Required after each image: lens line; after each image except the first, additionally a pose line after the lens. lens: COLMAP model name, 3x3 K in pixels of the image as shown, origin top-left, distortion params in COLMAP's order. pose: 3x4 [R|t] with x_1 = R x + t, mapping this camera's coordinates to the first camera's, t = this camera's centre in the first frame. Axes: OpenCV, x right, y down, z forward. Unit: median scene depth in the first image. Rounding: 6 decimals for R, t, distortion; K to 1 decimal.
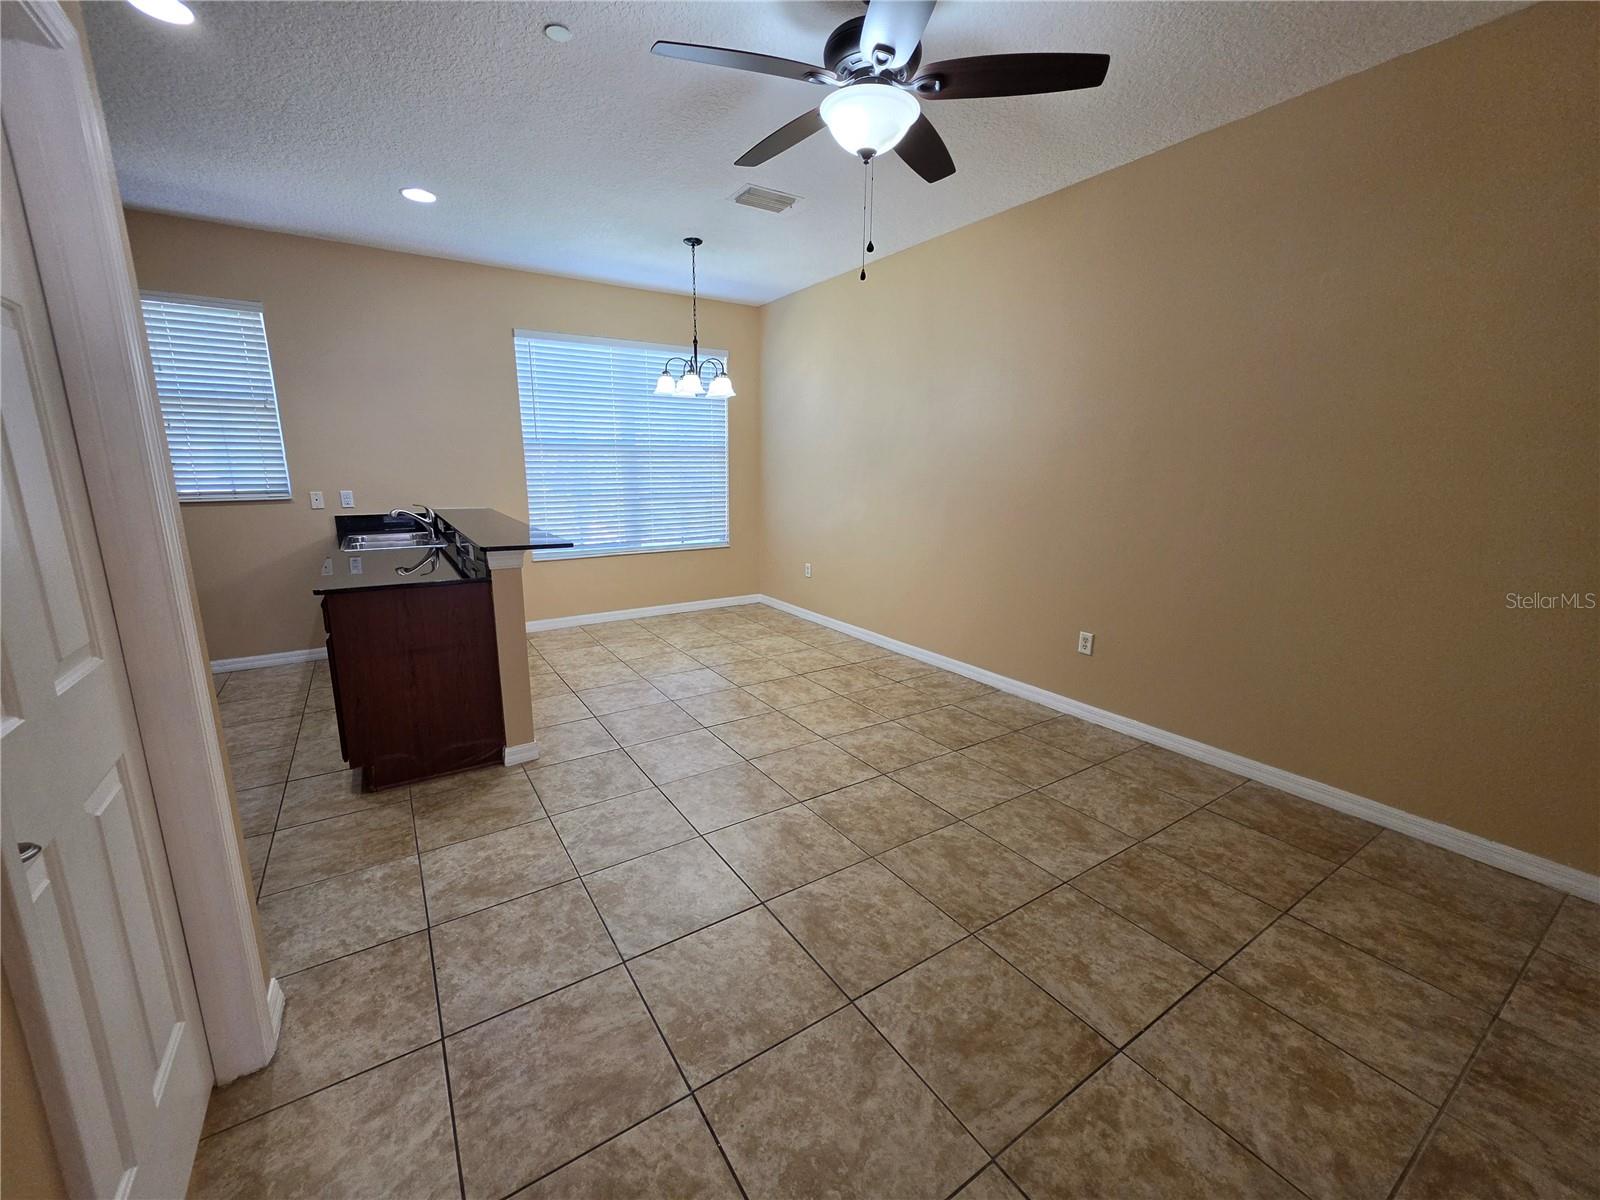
lens RADIAL K [[641.8, 0, 786.1], [0, 641.8, 600.7], [0, 0, 1]] dist [0.002267, -0.001589]
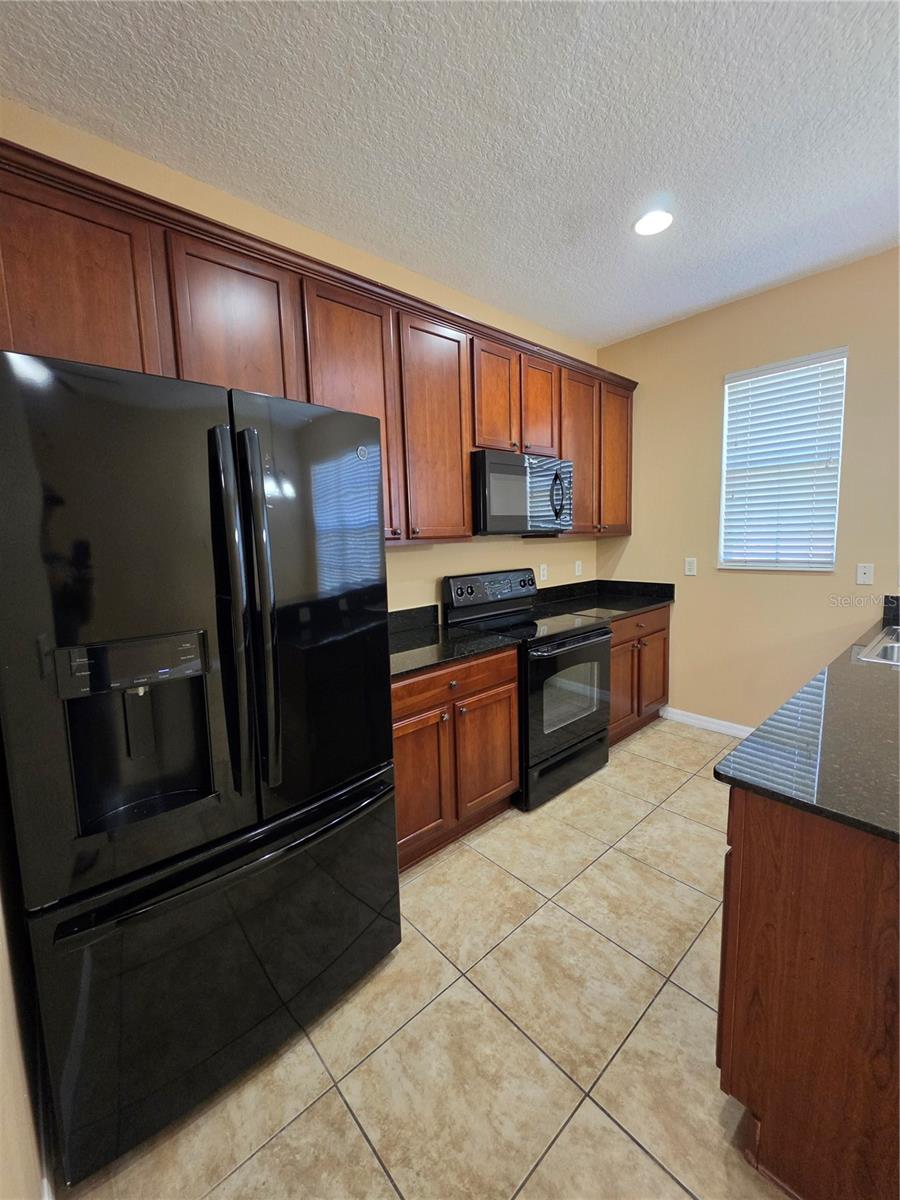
lens RADIAL K [[481.4, 0, 448.3], [0, 481.4, 588.2], [0, 0, 1]] dist [0.002267, -0.001589]
pose [[0.152506, 0.105548, -0.982650, -0.239051], [-0.179076, 0.980774, 0.077554, -0.103658], [0.971943, 0.164141, 0.168475, 0.440027]]
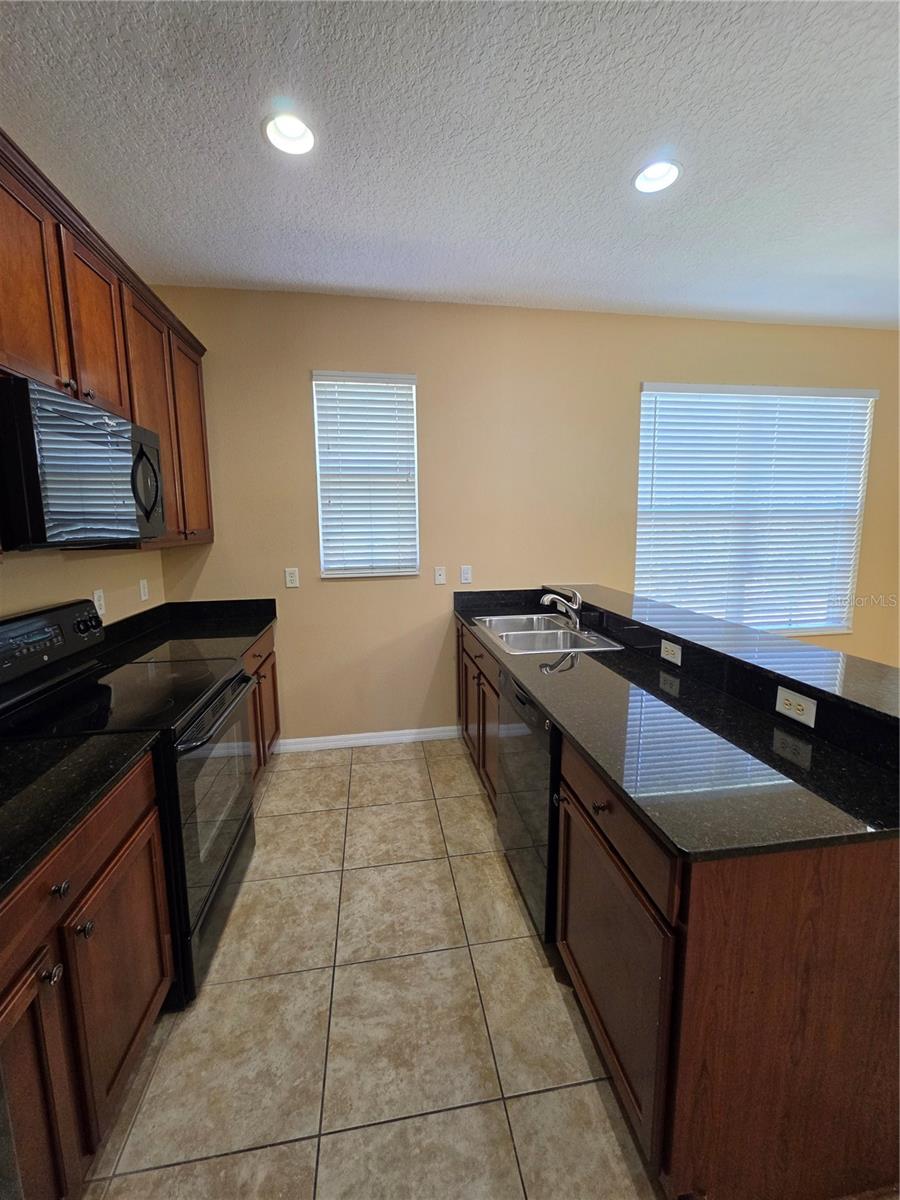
lens RADIAL K [[481.4, 0, 446.3], [0, 481.4, 588.1], [0, 0, 1]] dist [0.002267, -0.001589]
pose [[0.914669, 0.040311, -0.402189, -0.488246], [-0.071782, 0.995398, -0.063483, -0.104895], [0.397779, 0.086936, 0.913353, 0.398048]]
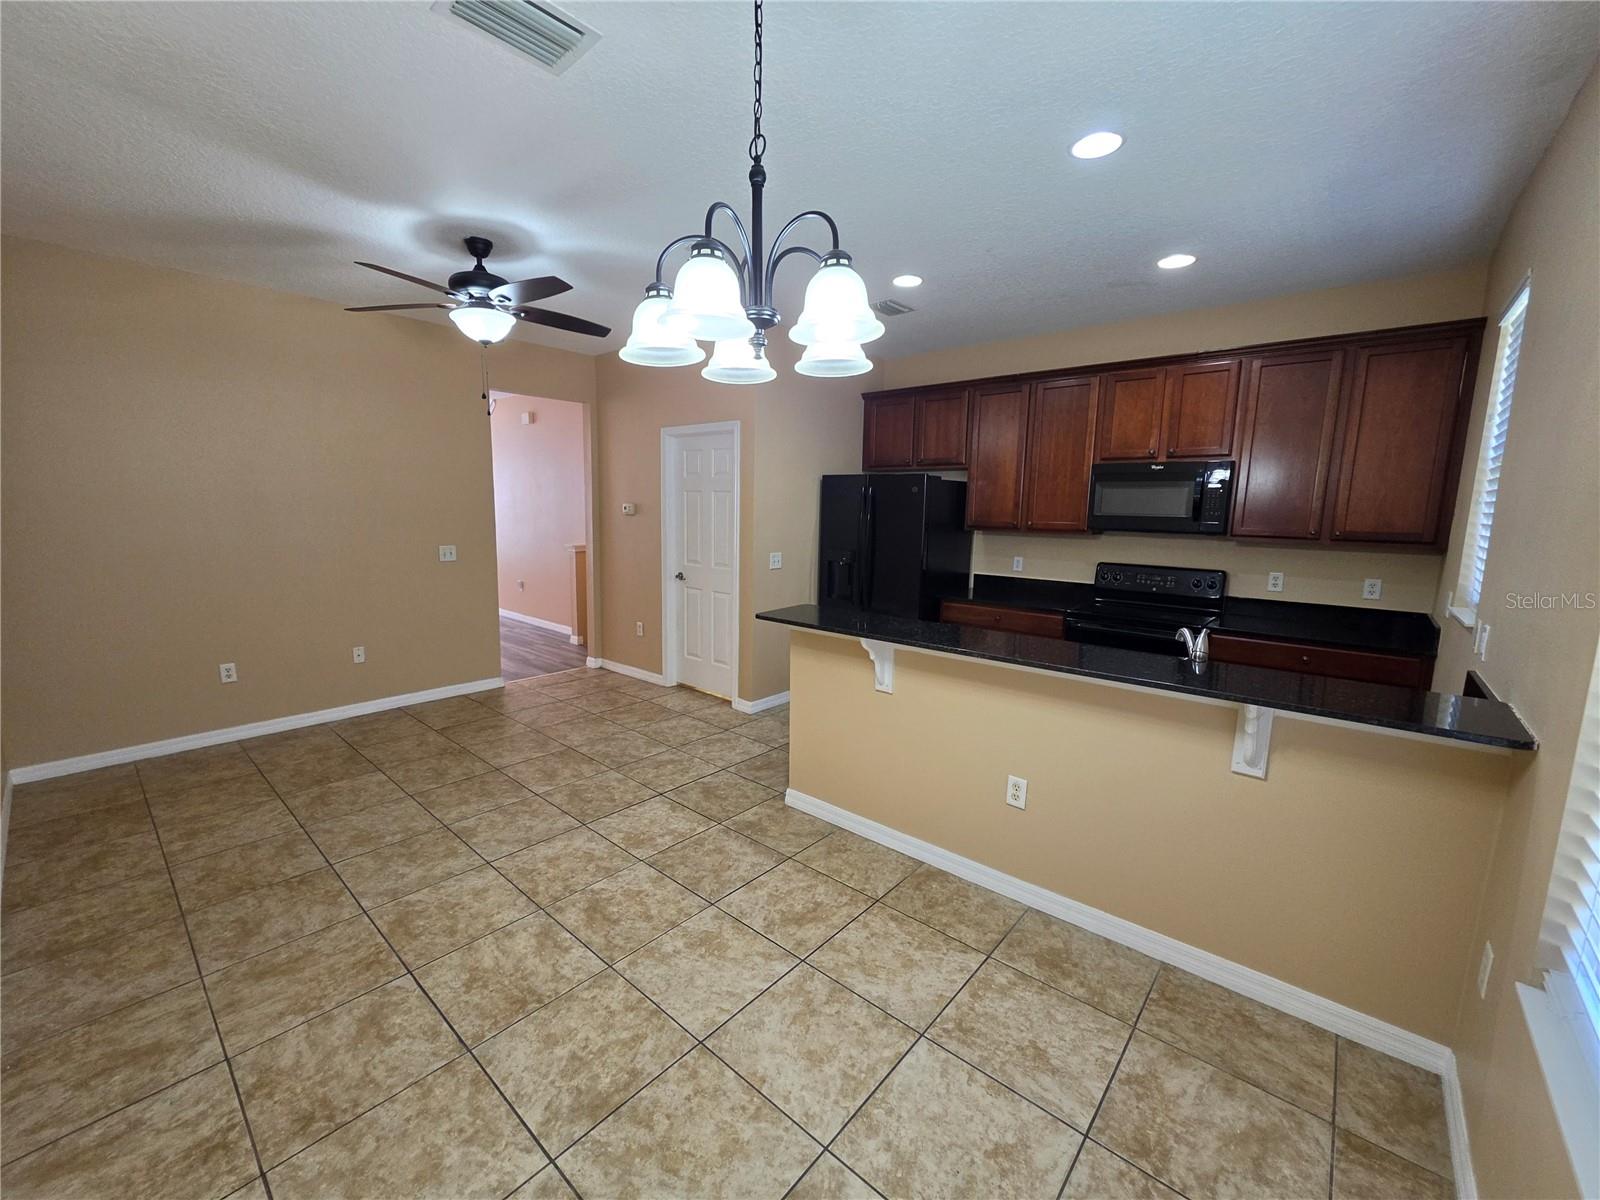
lens RADIAL K [[641.8, 0, 789.0], [0, 641.8, 606.7], [0, 0, 1]] dist [0.002267, -0.001589]
pose [[-0.960953, 0.024354, -0.275639, -0.078478], [-0.077535, 0.932519, 0.352700, -0.353727], [0.265628, 0.360300, -0.894218, 1.462738]]
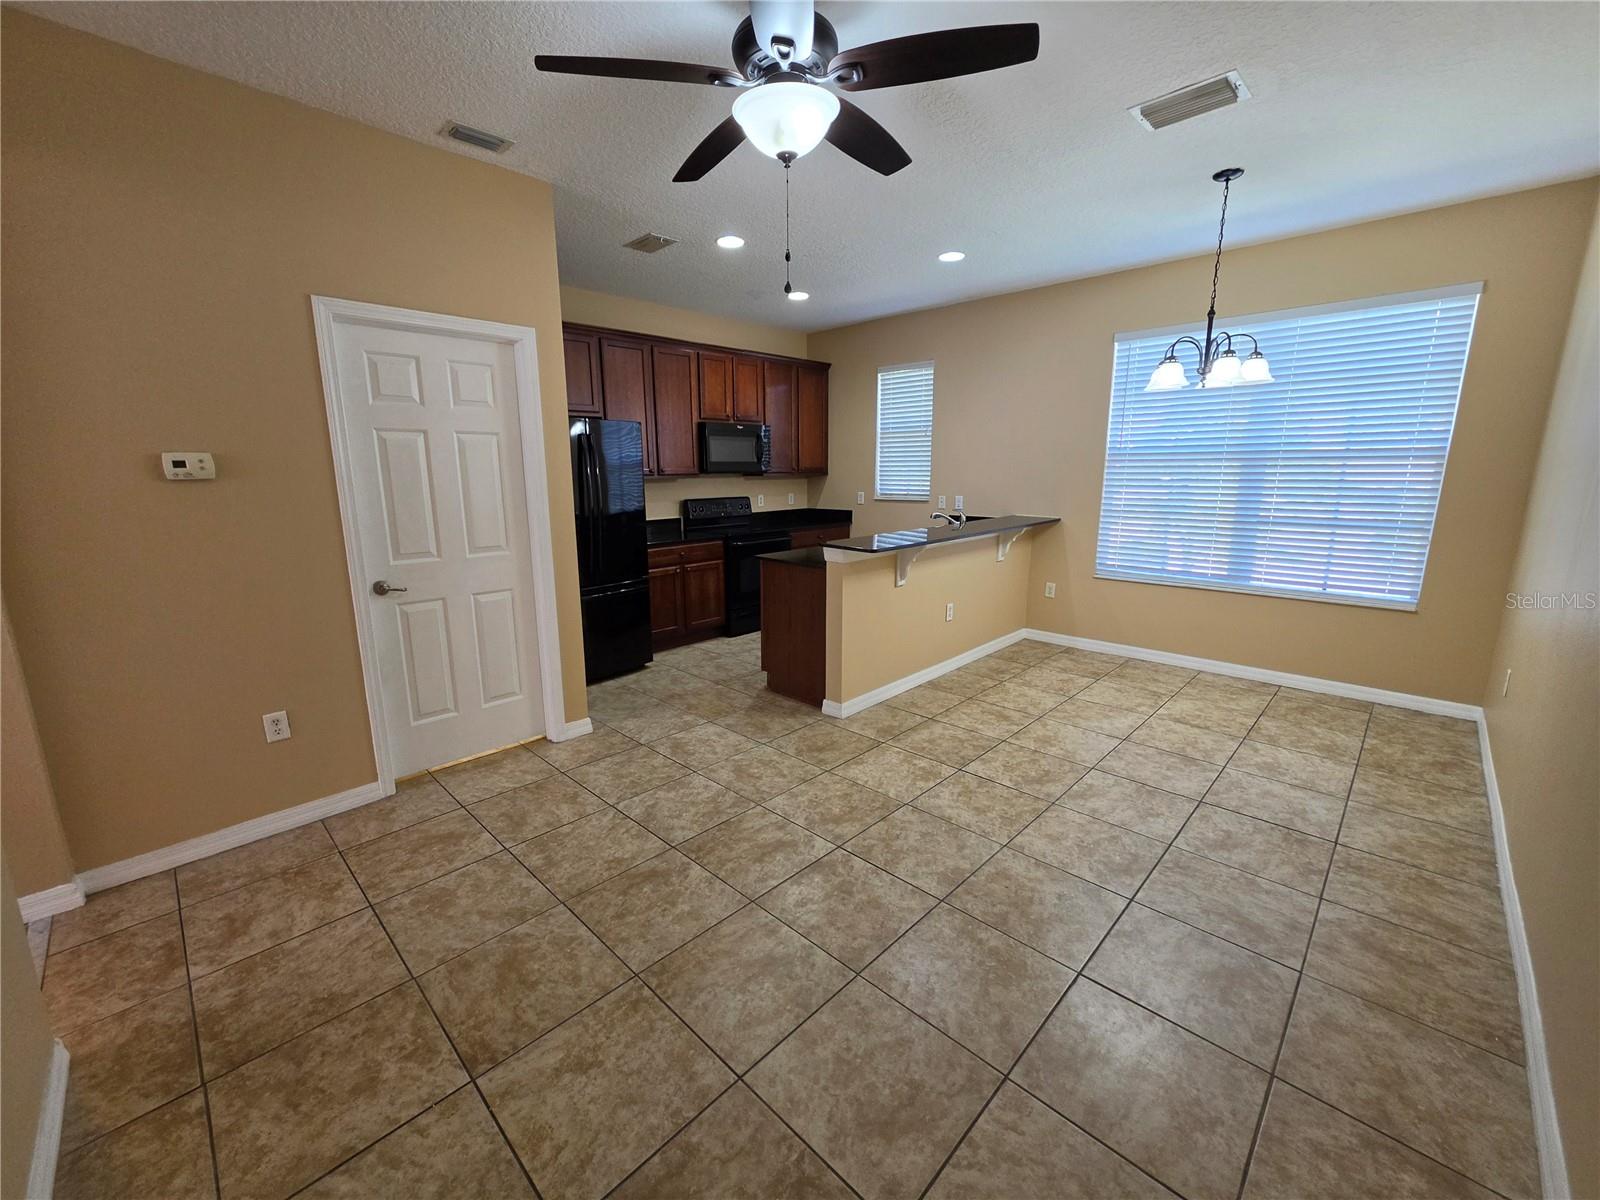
lens RADIAL K [[641.8, 0, 781.6], [0, 641.8, 602.9], [0, 0, 1]] dist [0.002267, -0.001589]
pose [[0.215798, 0.199130, -0.955918, 0.570448], [-0.196975, 0.967736, 0.157125, -0.110703], [0.956364, 0.154385, 0.248059, 0.434806]]
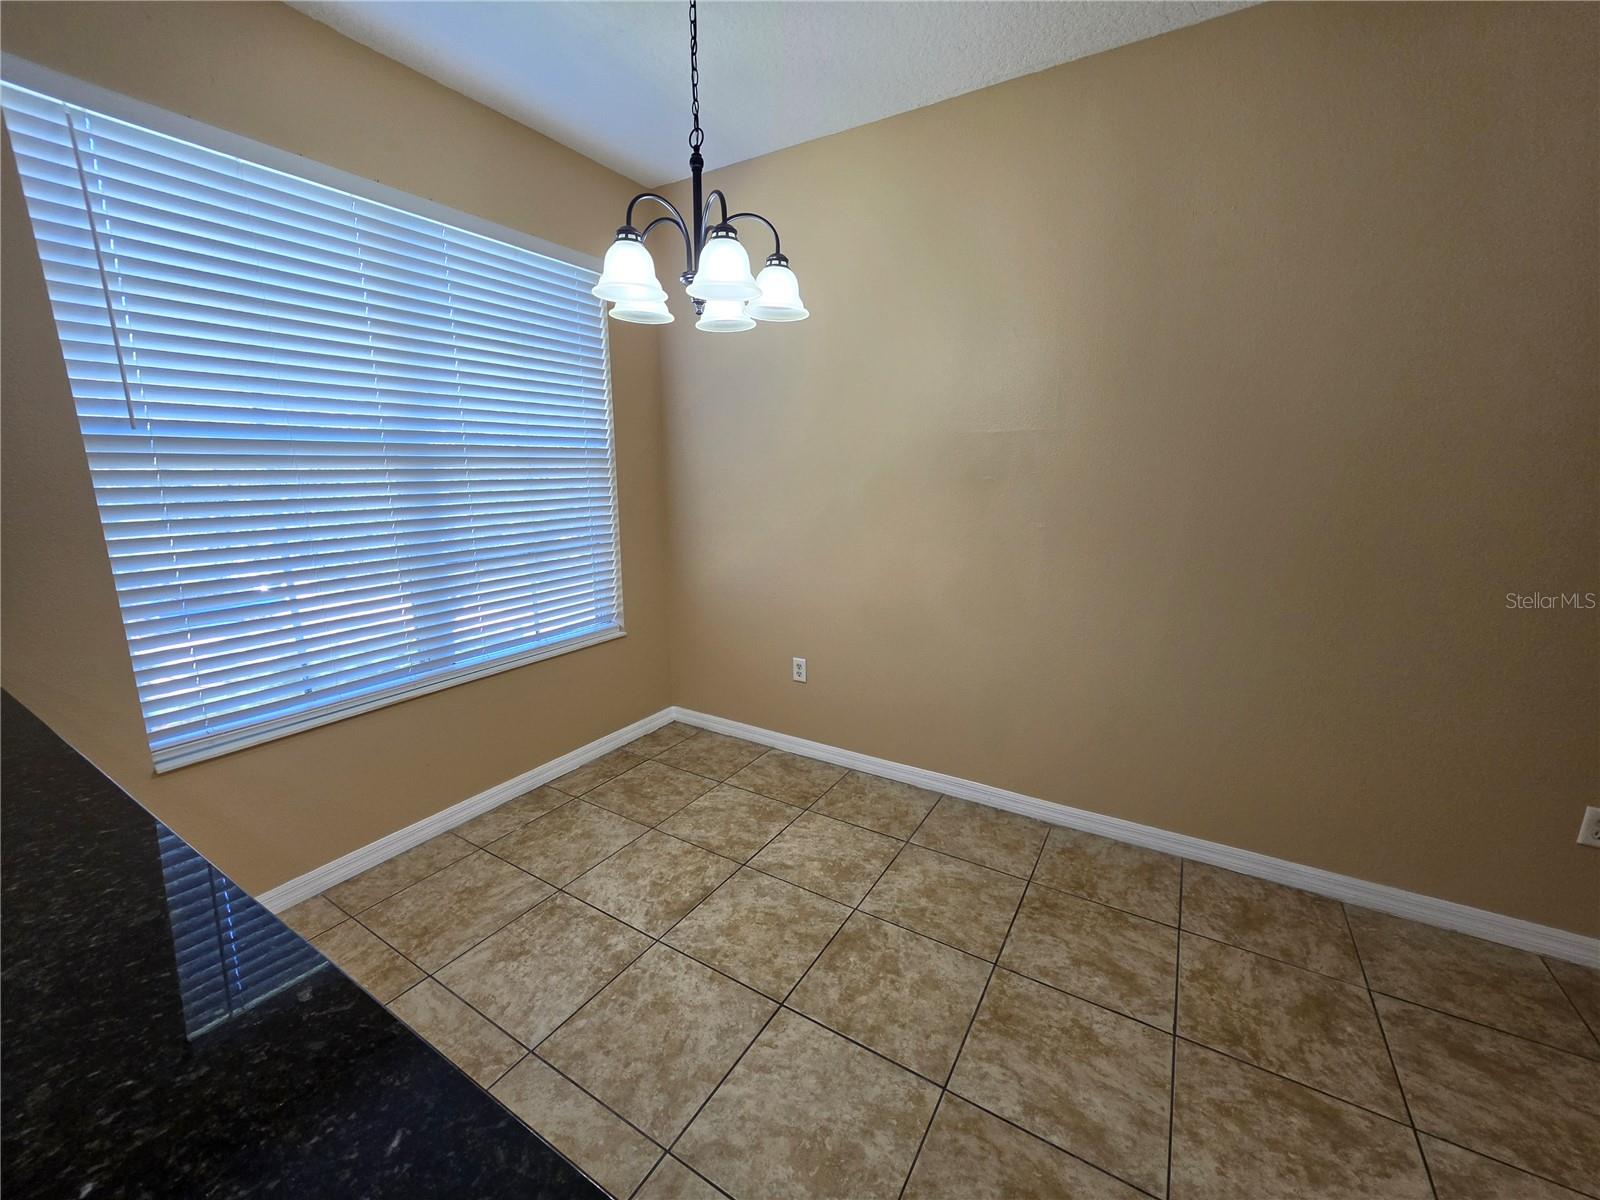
lens RADIAL K [[641.8, 0, 790.6], [0, 641.8, 601.4], [0, 0, 1]] dist [0.002267, -0.001589]
pose [[0.901964, -0.093889, 0.421482, -0.296562], [0.096509, 0.995217, 0.015166, -0.169750], [-0.420889, 0.026998, 0.906710, 0.717549]]
